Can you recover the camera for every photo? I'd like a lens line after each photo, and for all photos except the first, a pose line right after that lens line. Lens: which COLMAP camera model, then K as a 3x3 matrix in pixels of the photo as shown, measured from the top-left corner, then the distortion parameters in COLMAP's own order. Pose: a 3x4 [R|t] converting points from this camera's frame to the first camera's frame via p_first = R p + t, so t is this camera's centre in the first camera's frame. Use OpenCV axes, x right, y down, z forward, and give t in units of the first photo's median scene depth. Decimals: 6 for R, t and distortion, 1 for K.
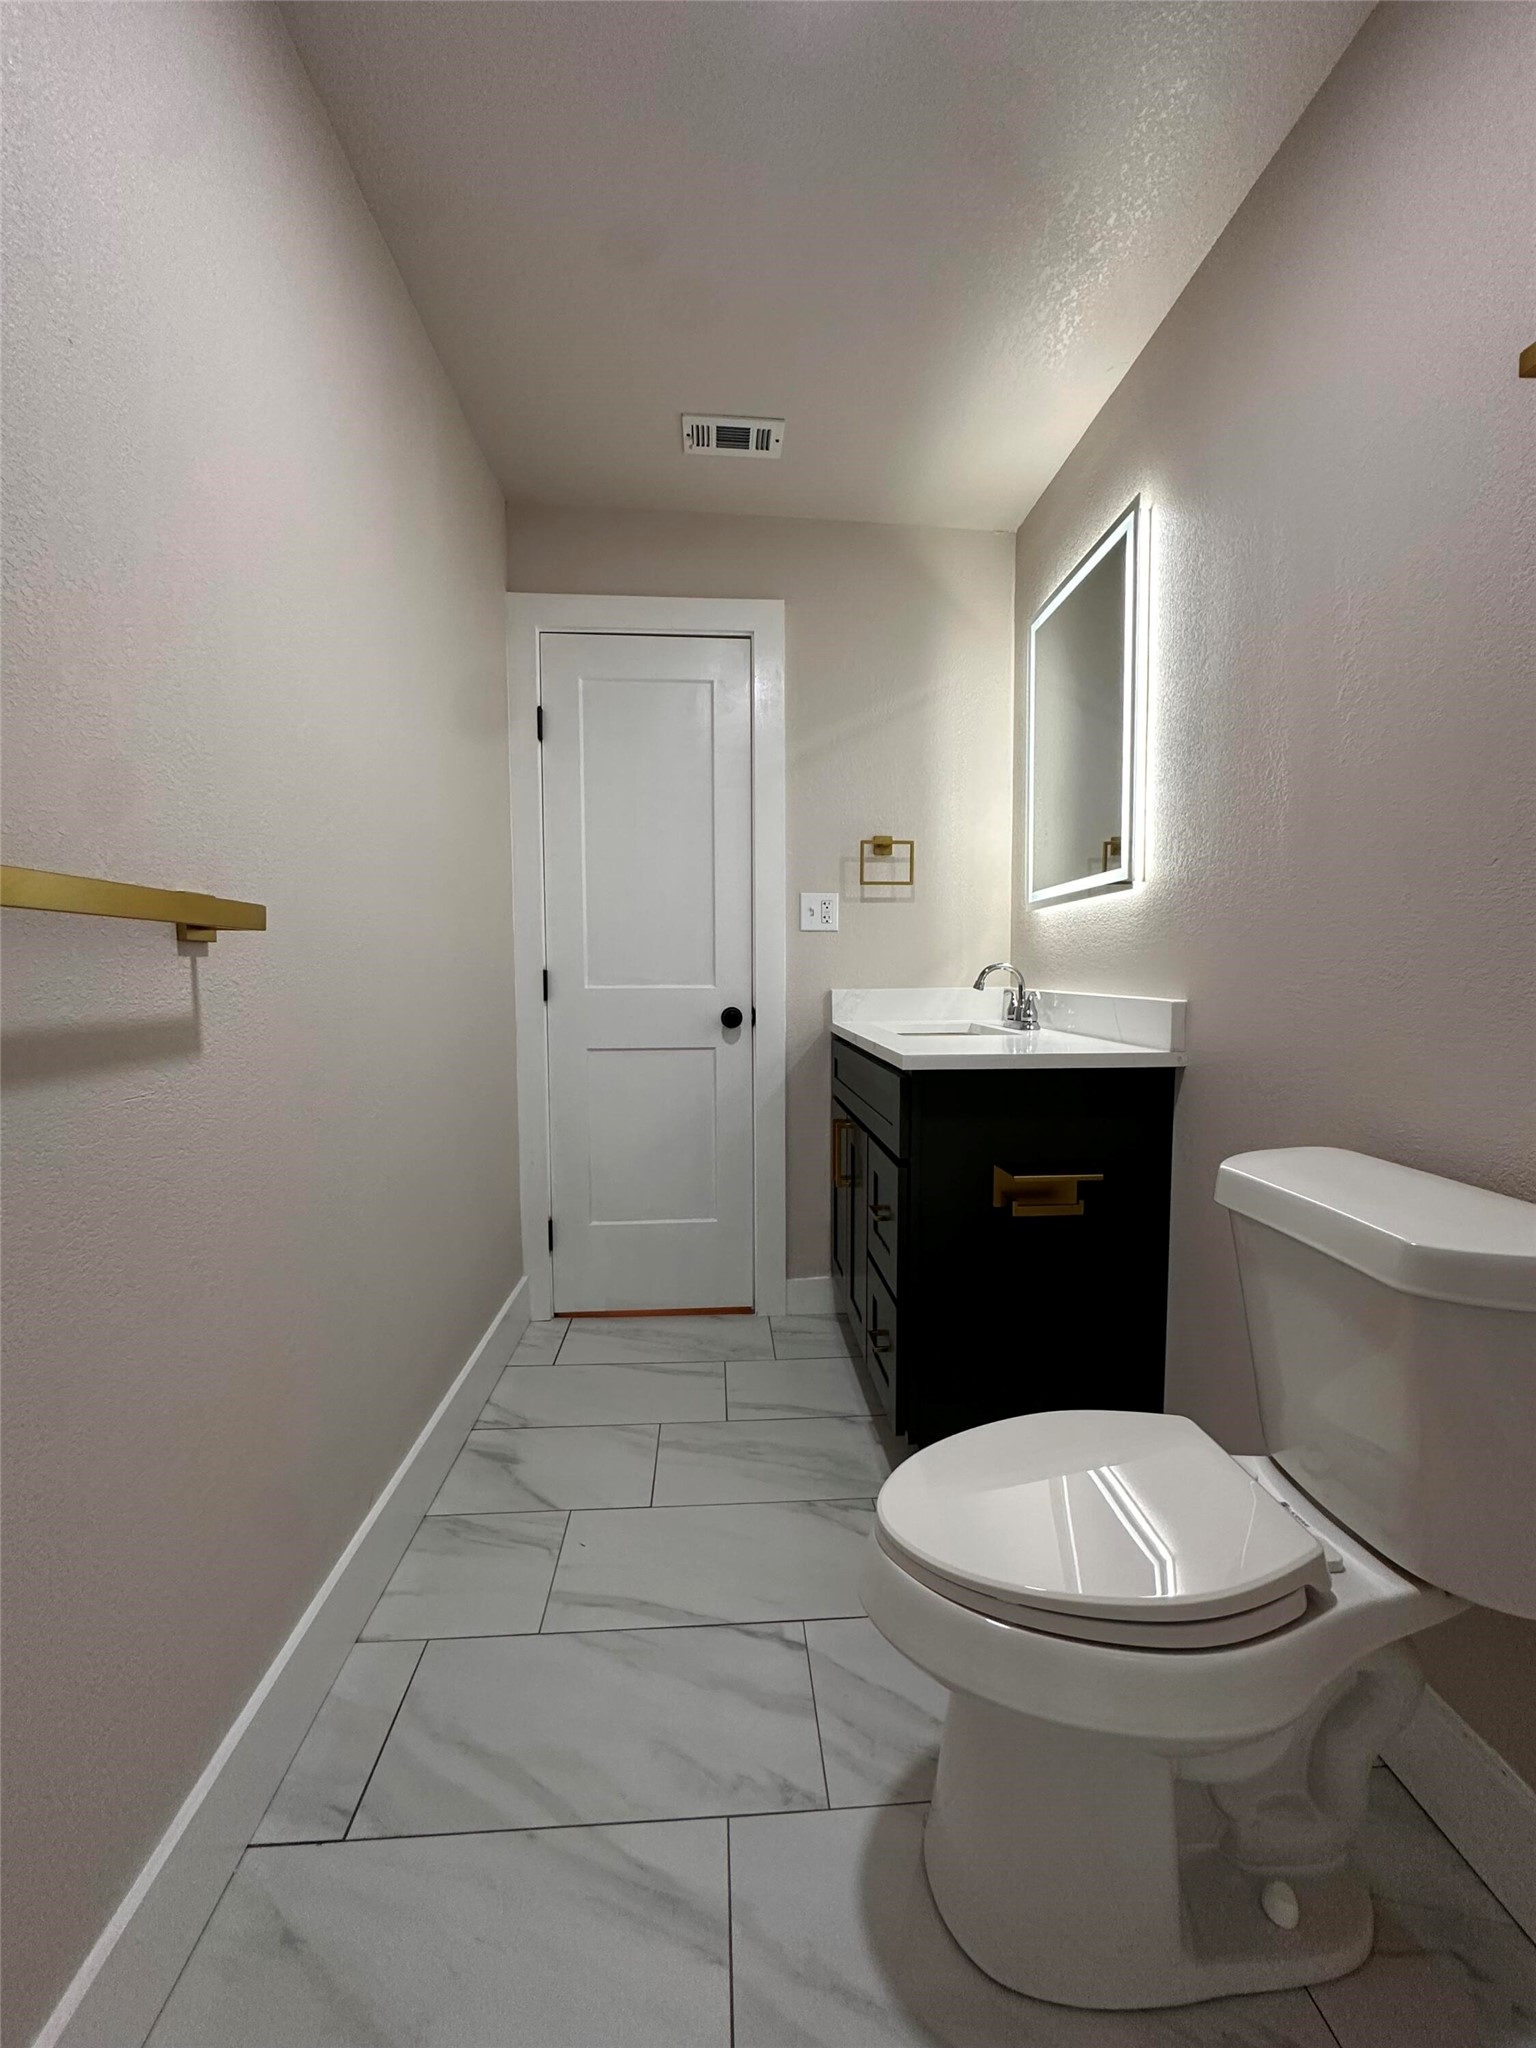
lens RADIAL K [[818.5, 0, 770.7], [0, 818.5, 1026.8], [0, 0, 1]] dist [-0.000447, -0.000157]
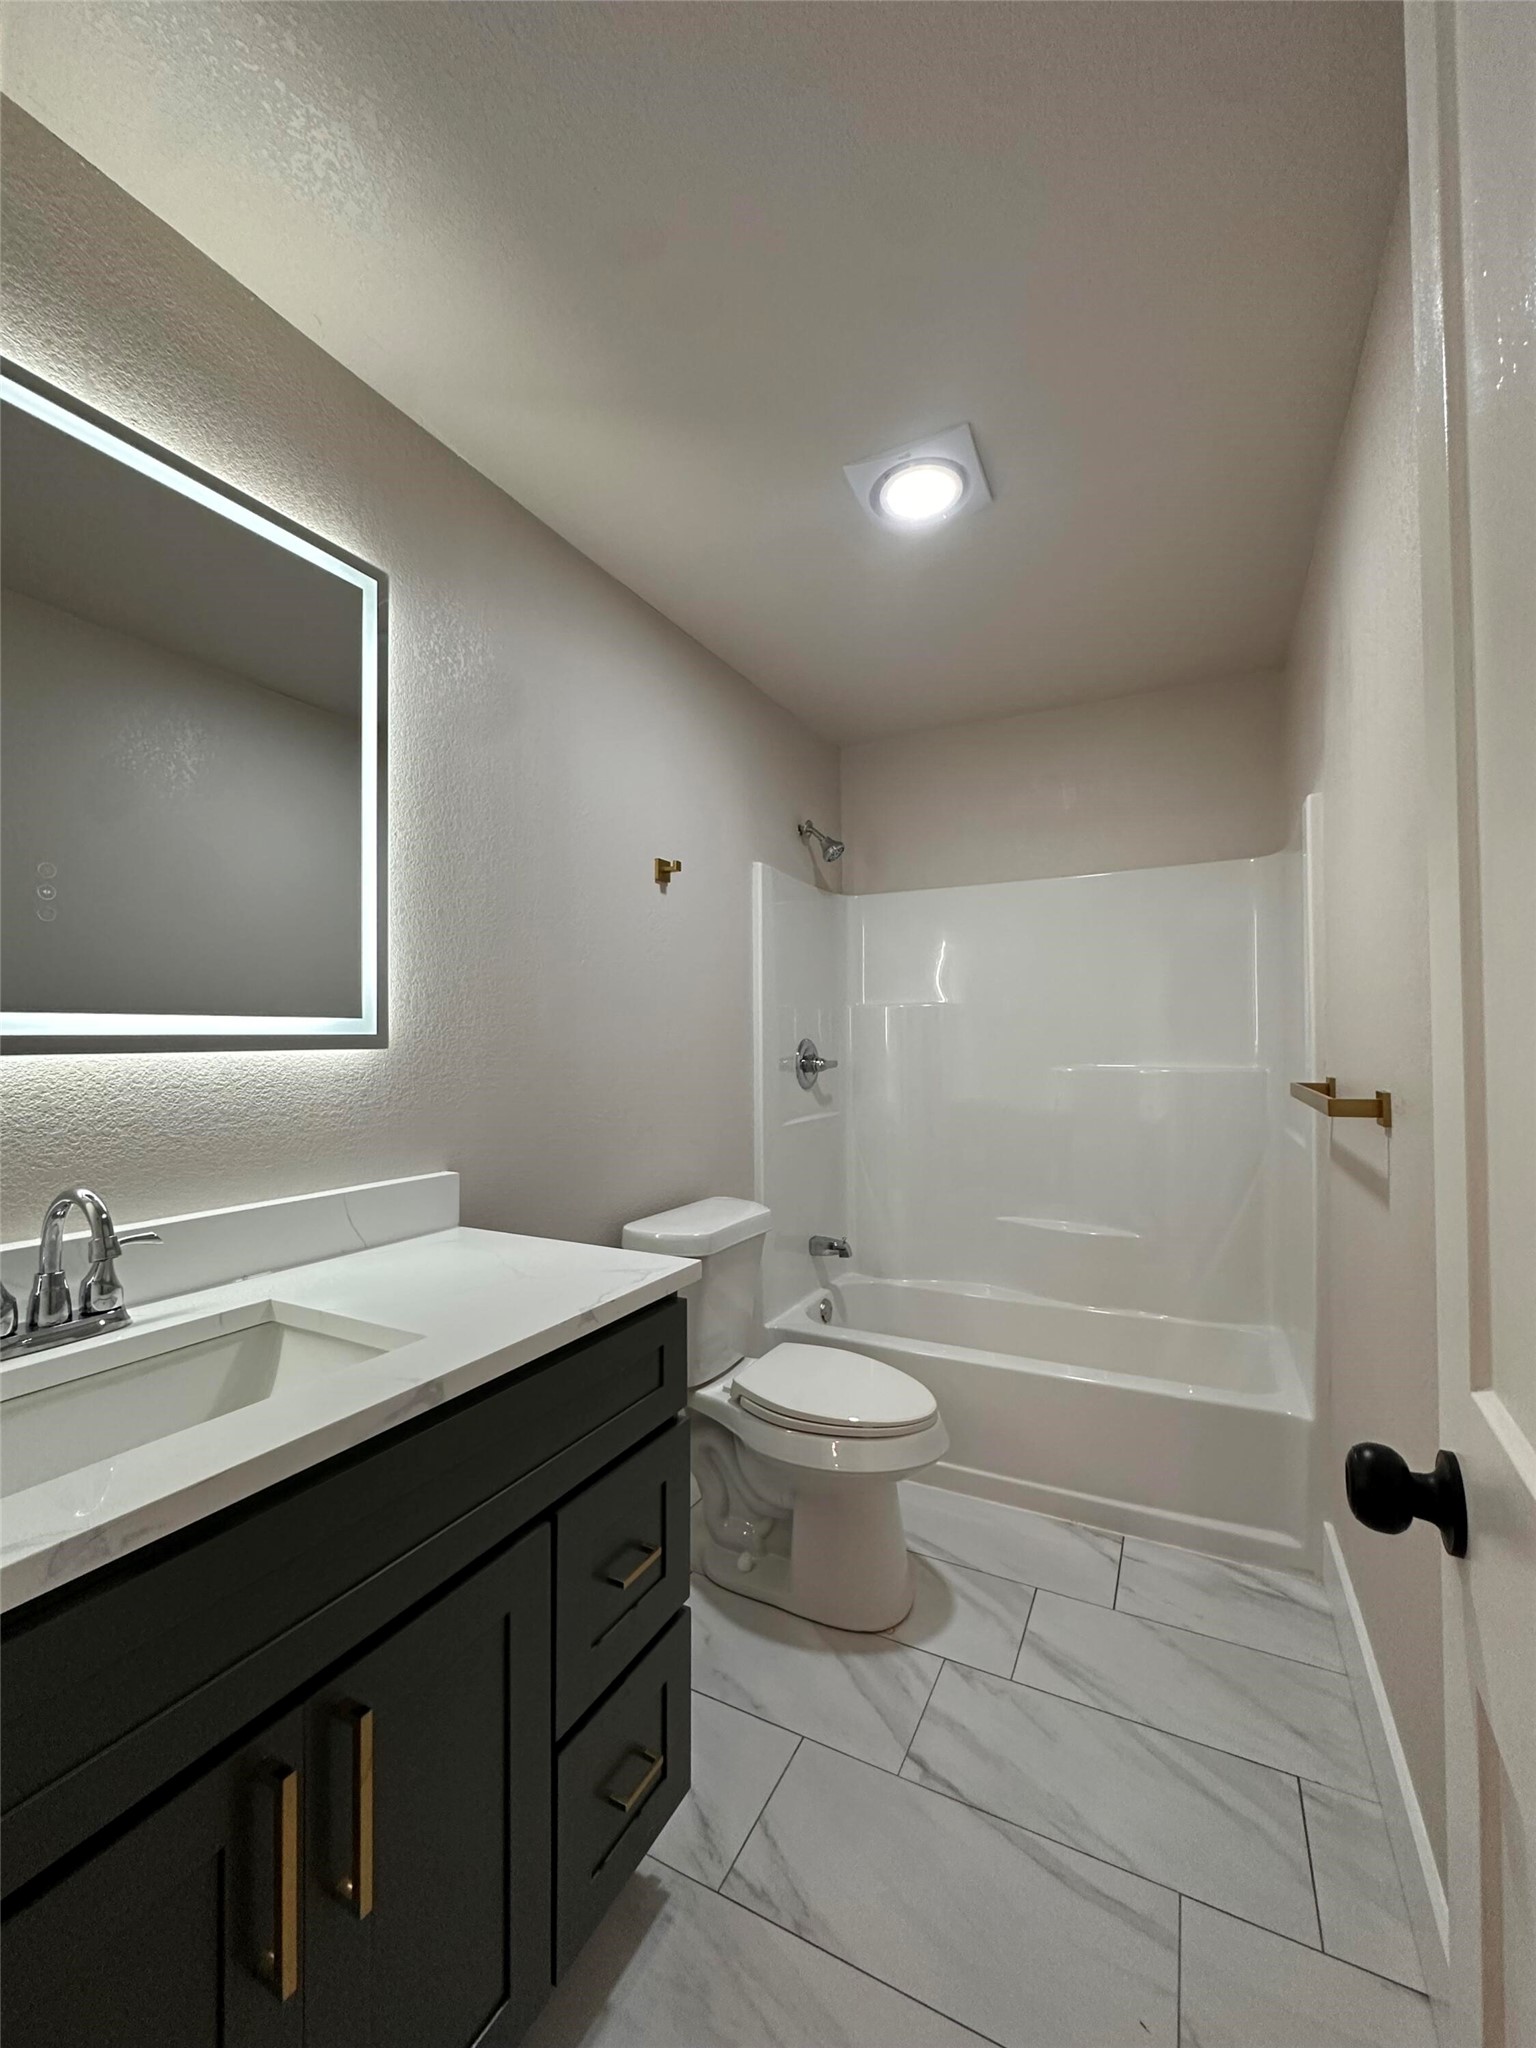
lens RADIAL K [[818.5, 0, 770.7], [0, 818.5, 1026.8], [0, 0, 1]] dist [-0.000447, -0.000157]
pose [[-0.856154, 0.025508, 0.516091, -0.442870], [0.046373, 0.998543, 0.027576, -0.289515], [-0.514636, 0.047542, -0.856089, 2.243208]]
